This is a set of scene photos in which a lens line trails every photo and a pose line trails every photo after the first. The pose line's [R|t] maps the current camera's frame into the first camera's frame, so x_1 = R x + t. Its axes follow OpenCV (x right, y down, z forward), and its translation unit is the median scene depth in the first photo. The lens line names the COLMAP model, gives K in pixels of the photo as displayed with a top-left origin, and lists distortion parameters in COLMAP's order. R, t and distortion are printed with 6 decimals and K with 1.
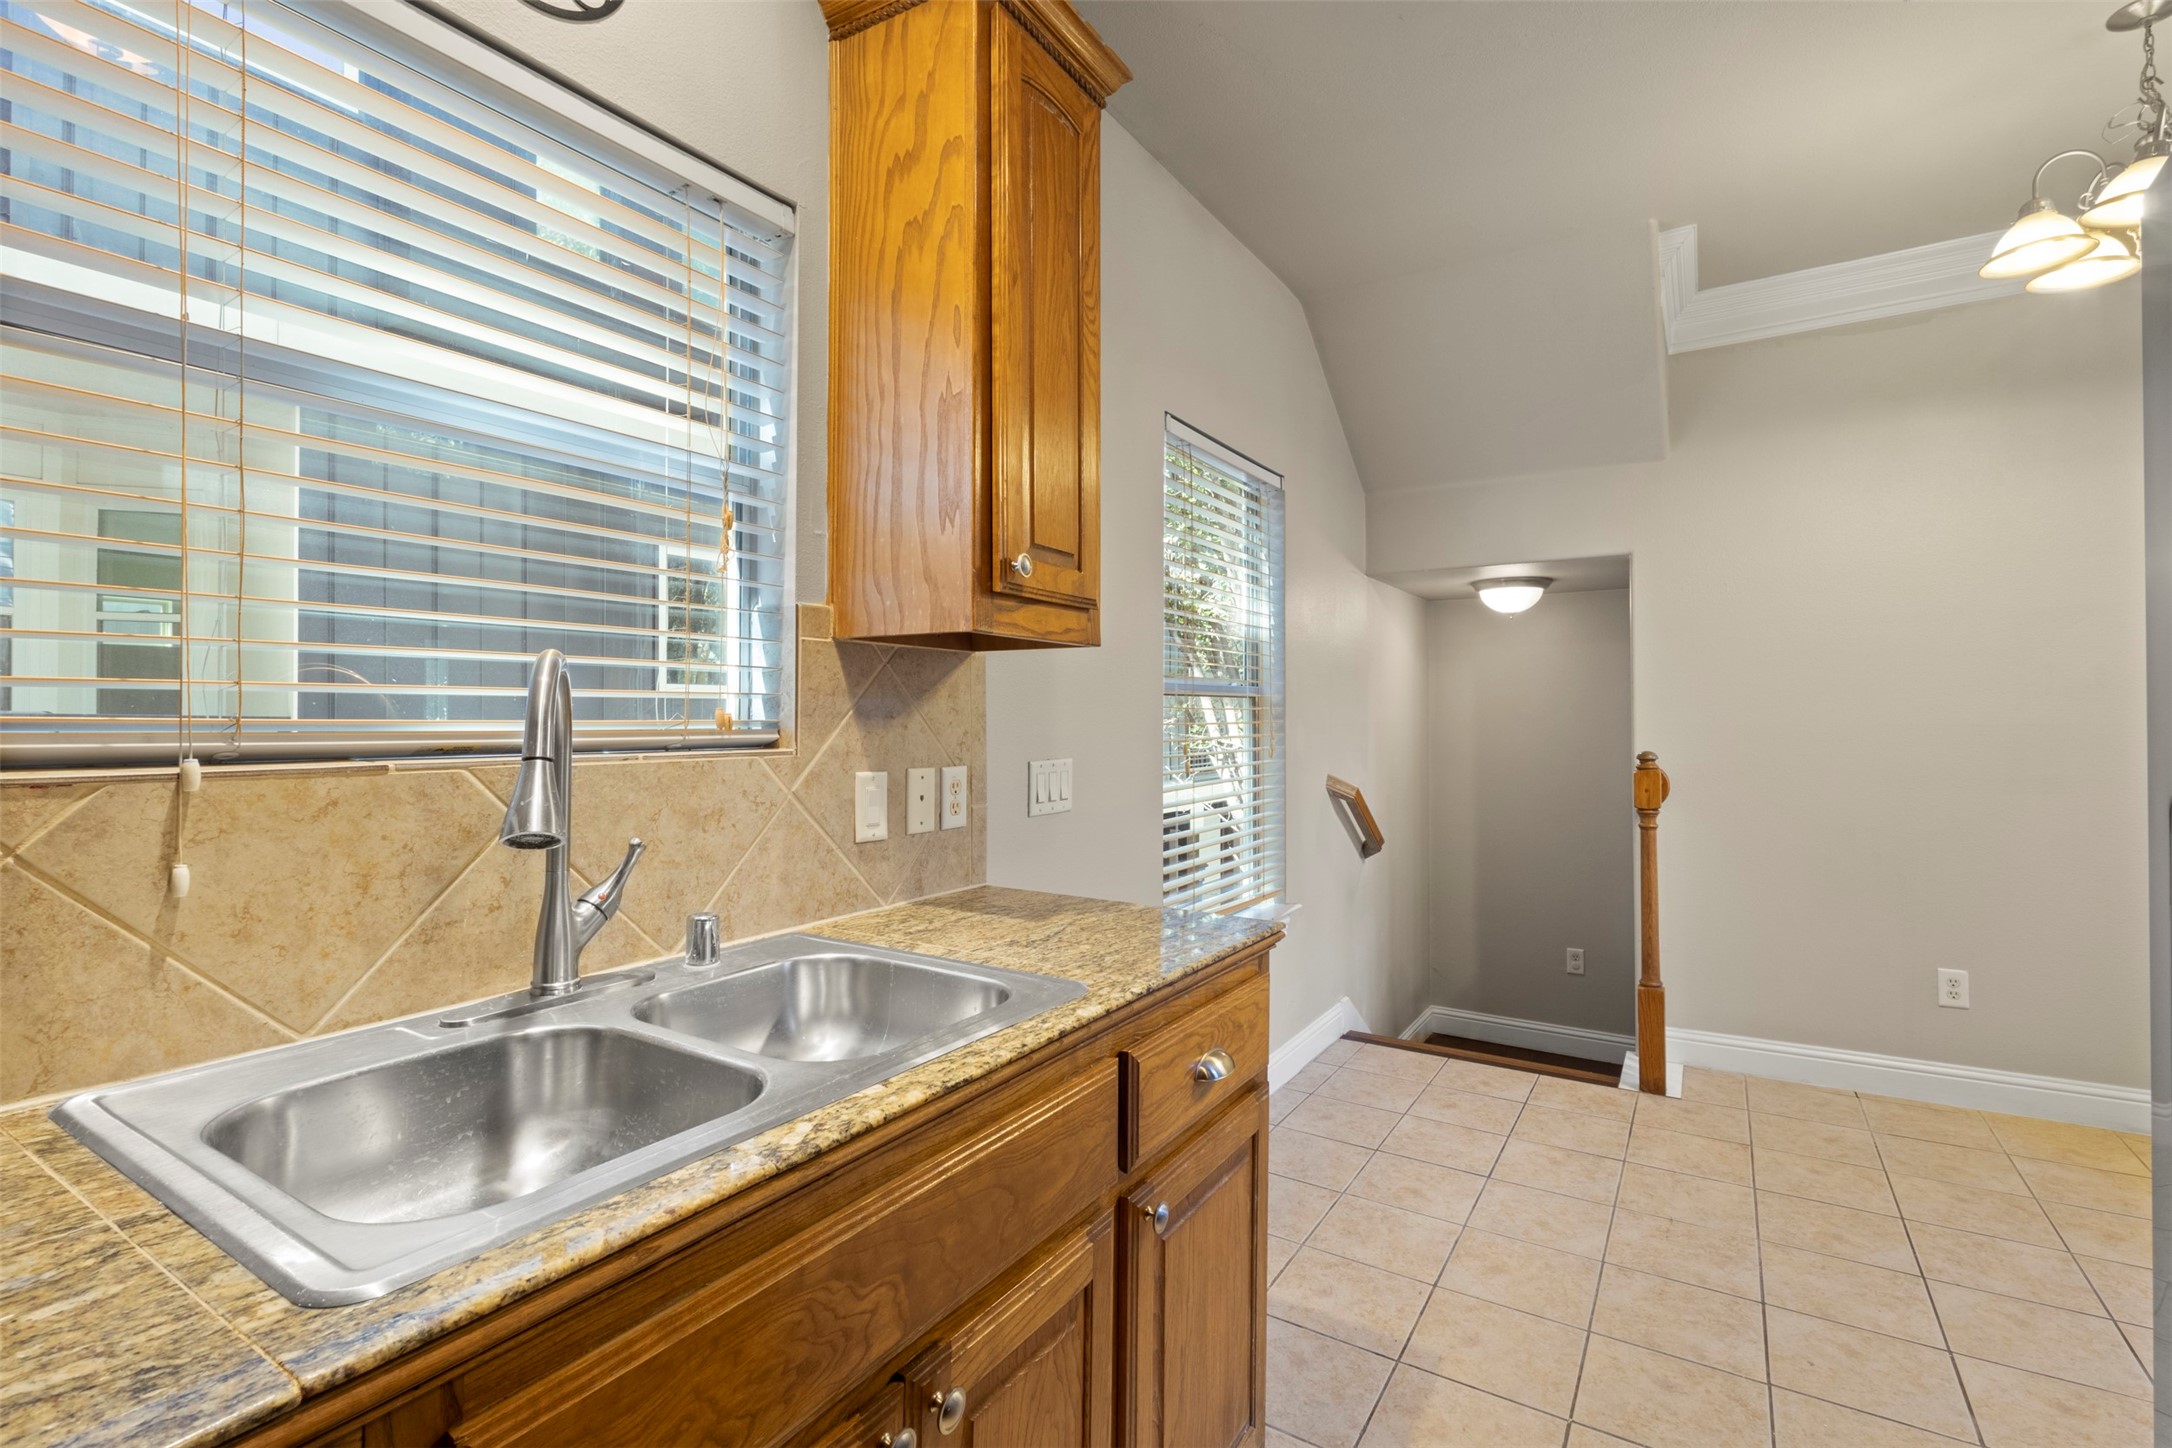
lens RADIAL K [[1004.9, 0, 1081.5], [0, 1004.9, 712.7], [0, 0, 1]] dist [-0.002316, 0.001423]
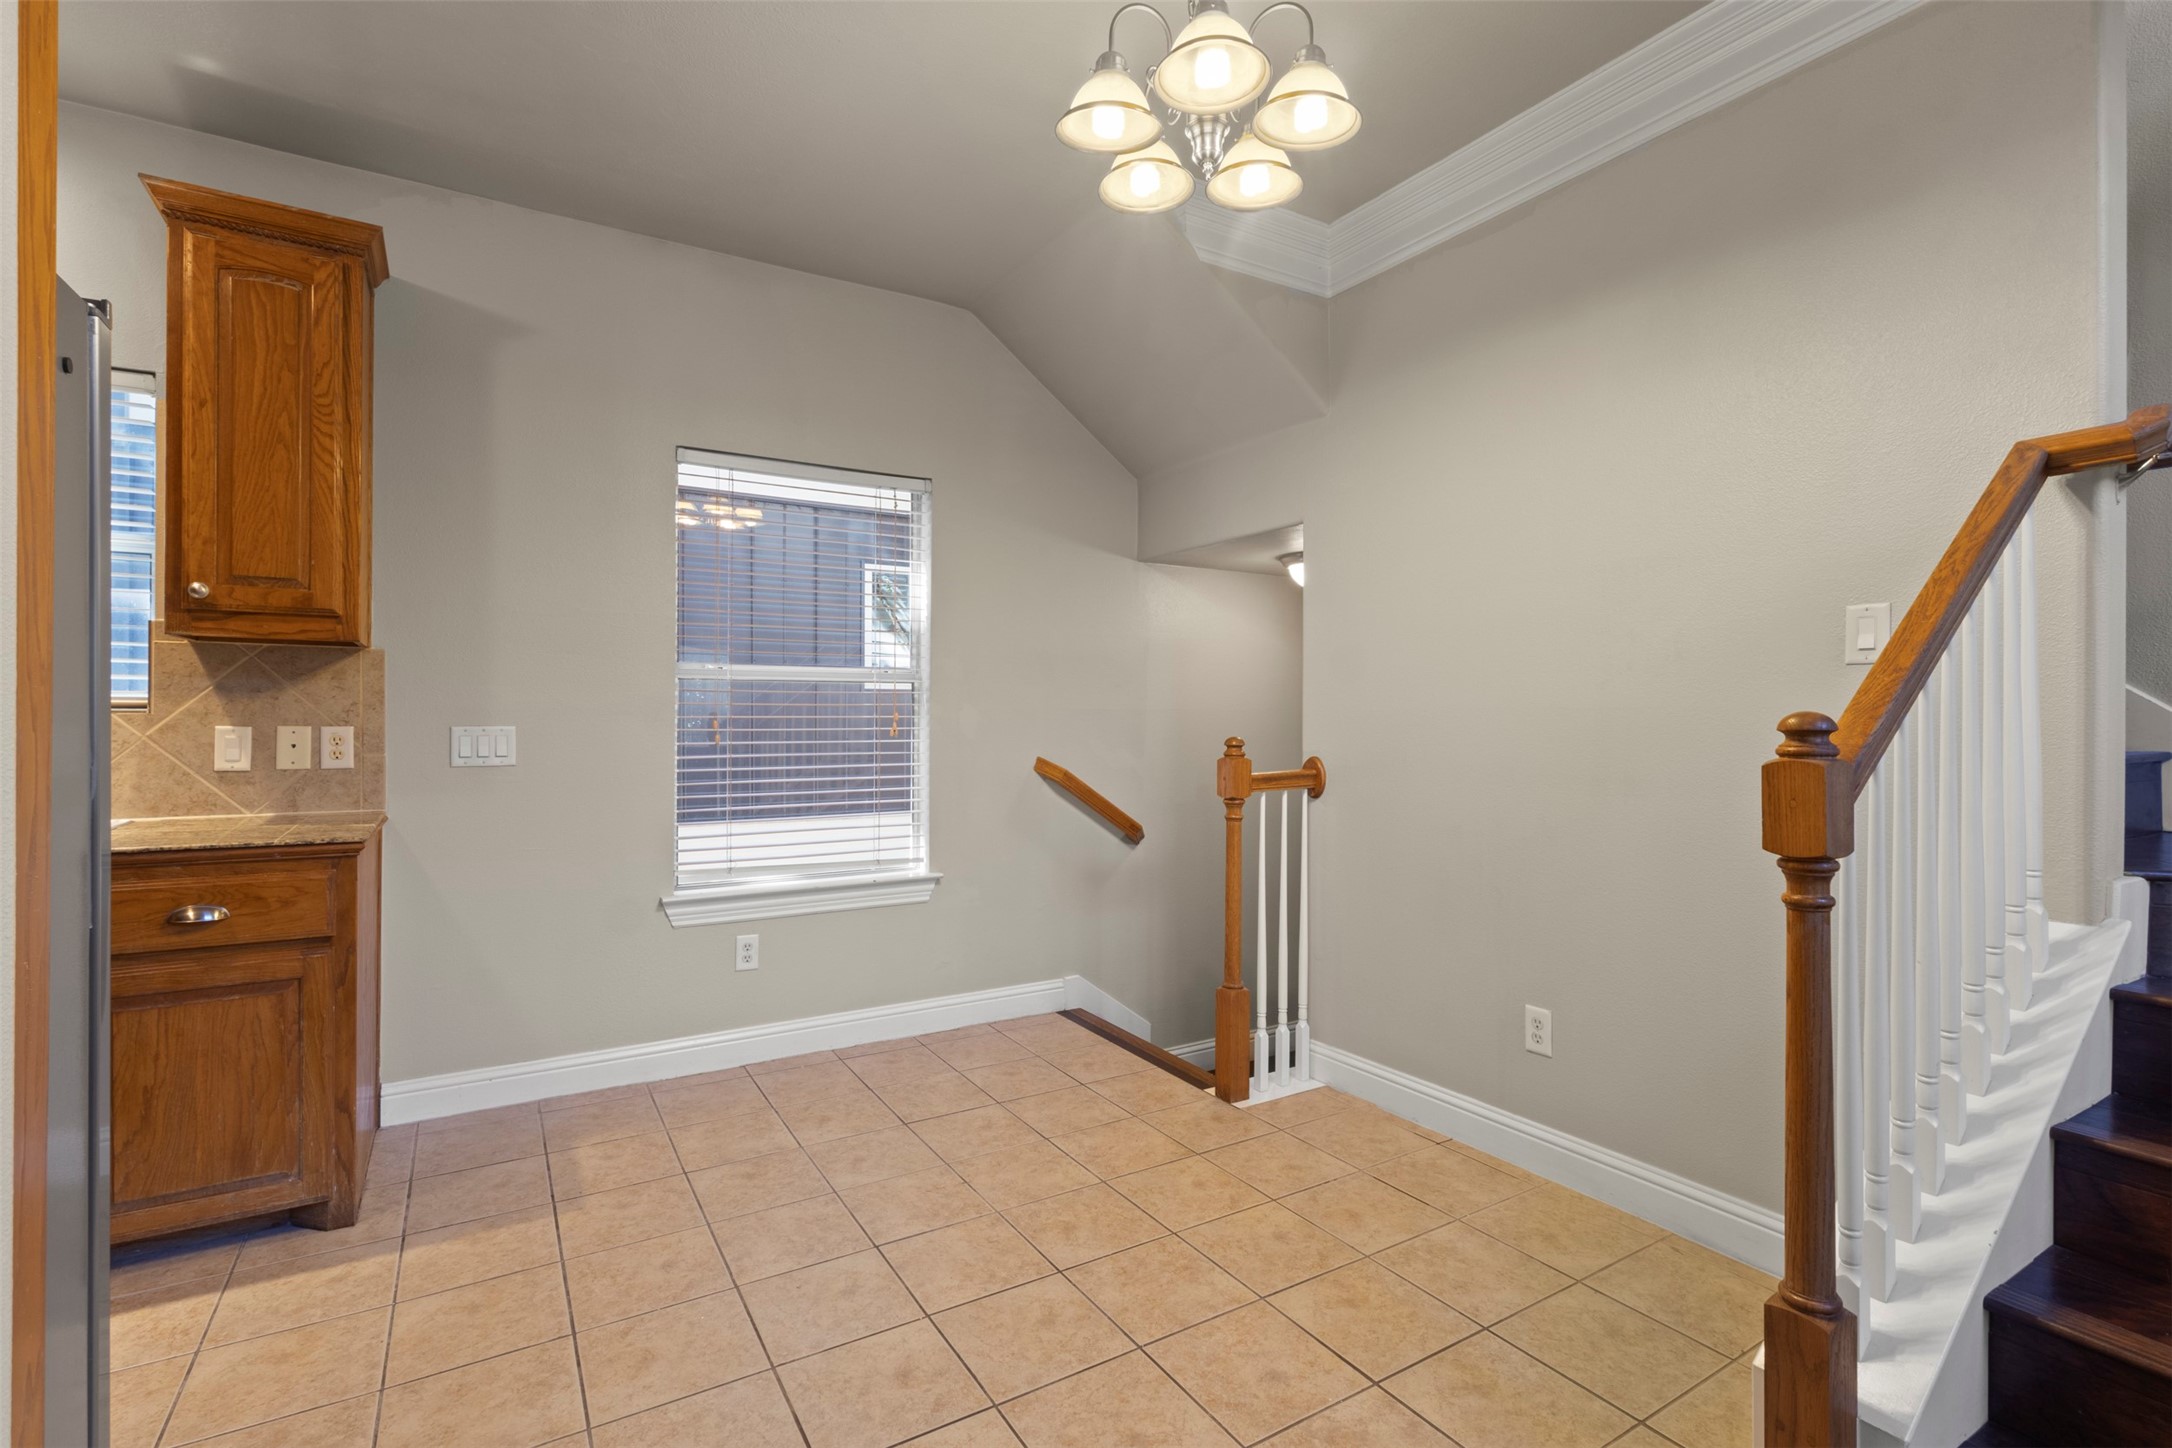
lens RADIAL K [[1004.9, 0, 1084.4], [0, 1004.9, 724.4], [0, 0, 1]] dist [-0.002316, 0.001423]
pose [[0.896925, 0.010044, -0.442069, 1.339304], [-0.004662, 0.999901, 0.013258, 0.023387], [0.442159, -0.009830, 0.896883, 0.154887]]
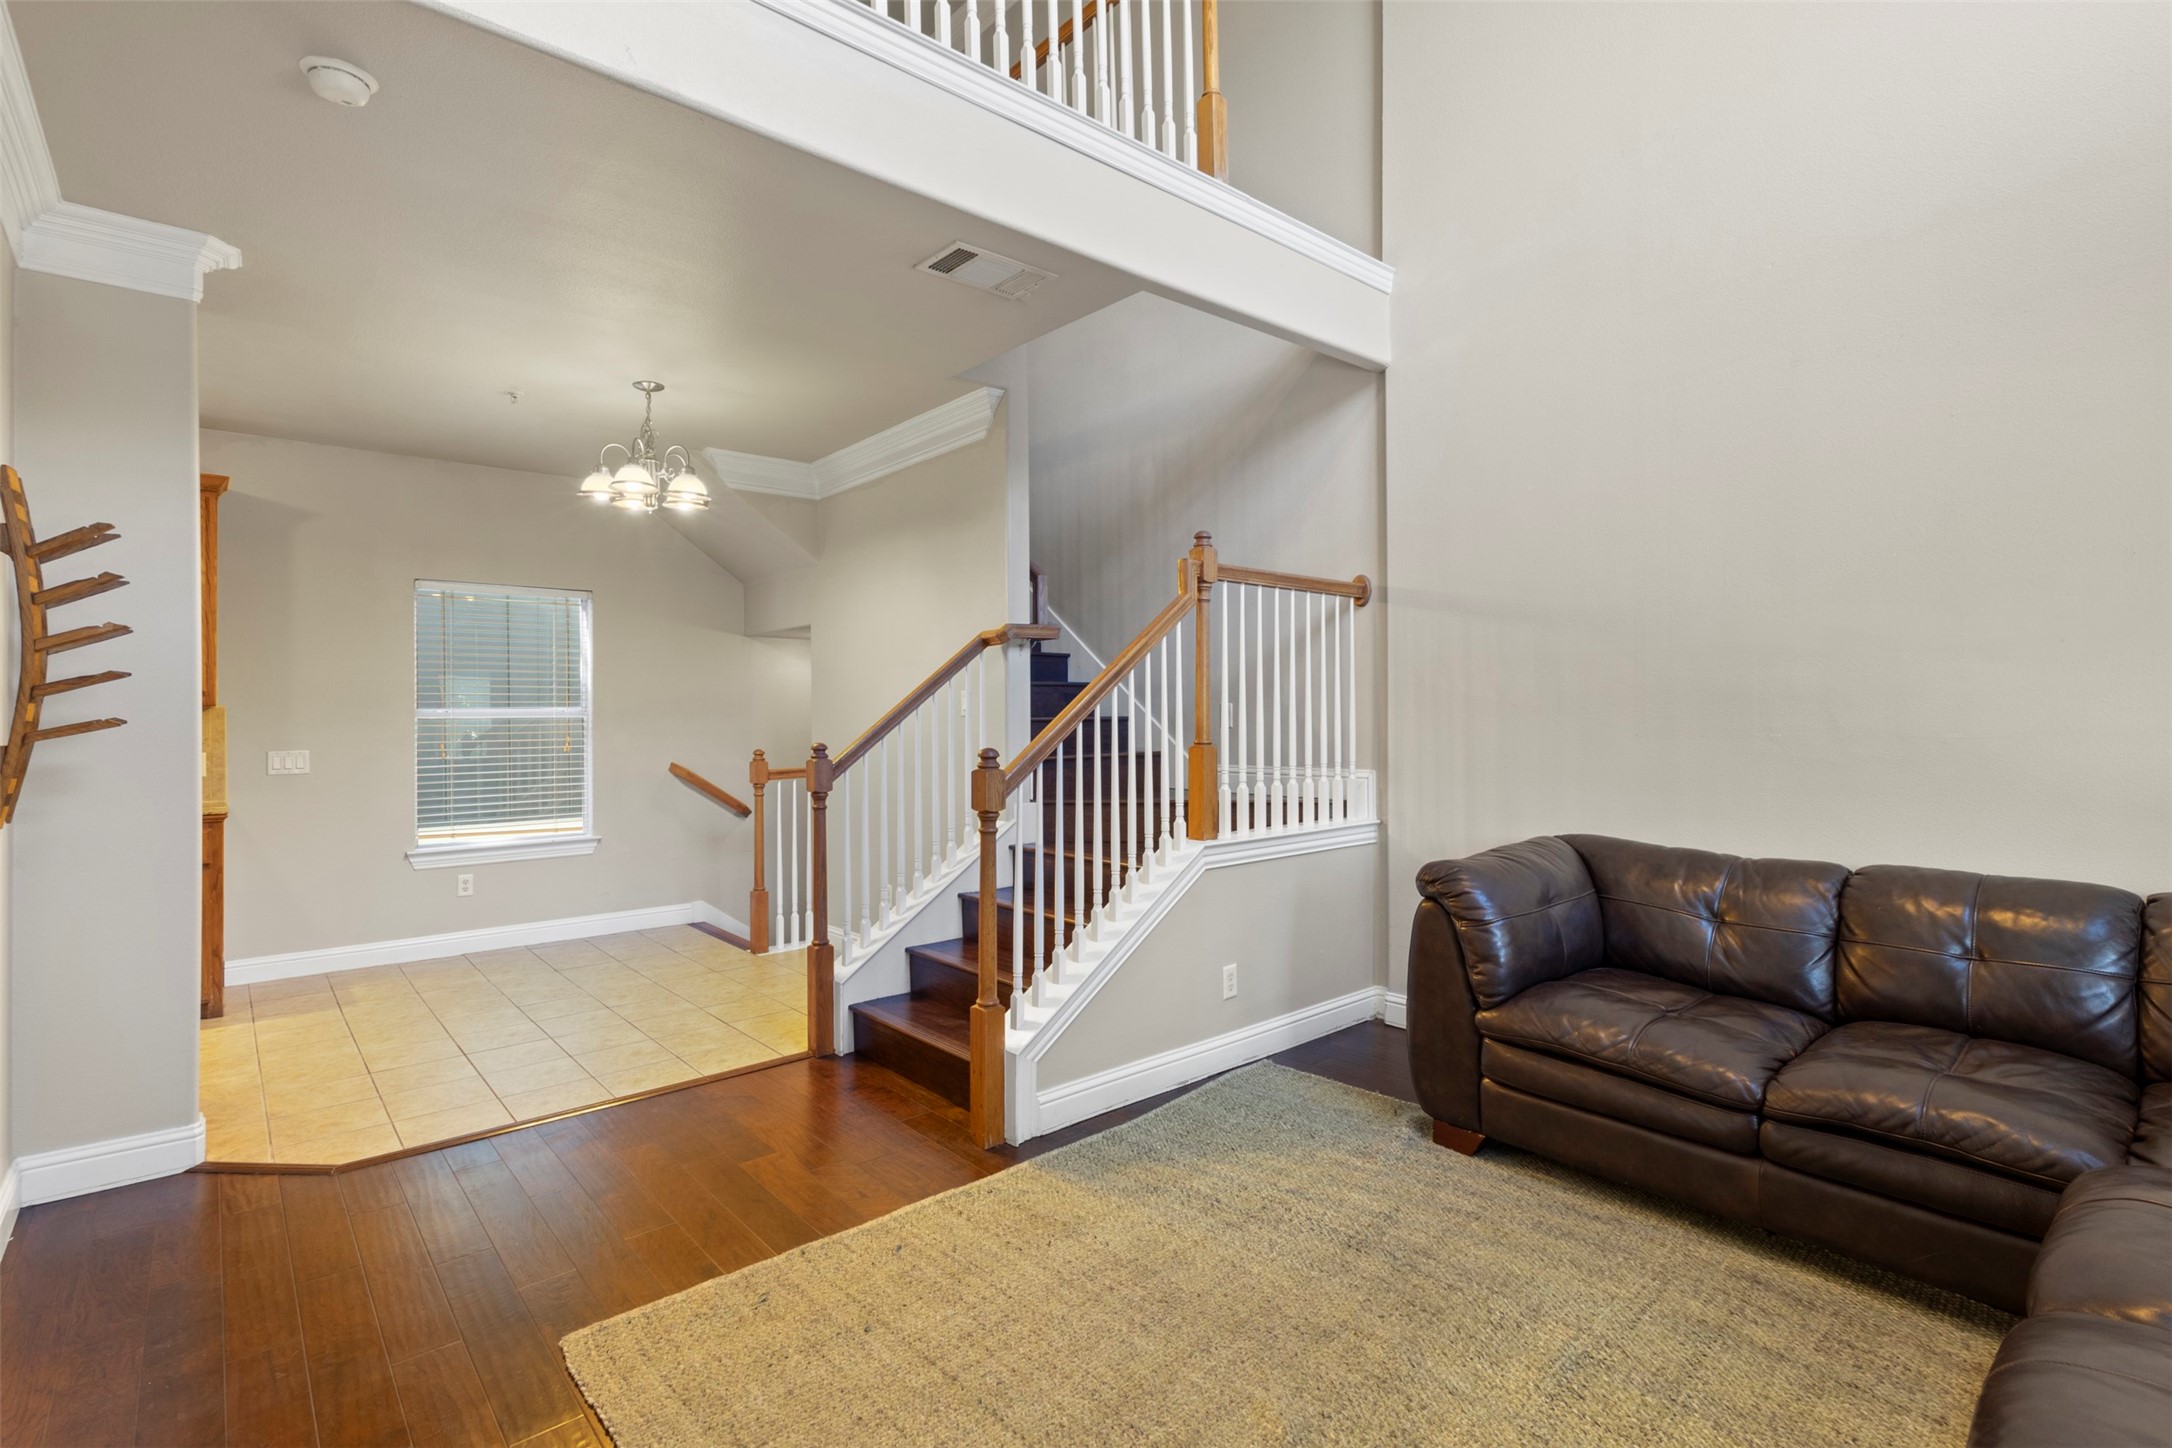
lens RADIAL K [[1004.9, 0, 1082.1], [0, 1004.9, 713.8], [0, 0, 1]] dist [-0.002316, 0.001423]
pose [[0.958439, -0.006262, -0.285229, 2.446212], [0.006689, 0.999977, 0.000525, -0.027885], [0.285220, -0.002411, 0.958459, -0.701973]]
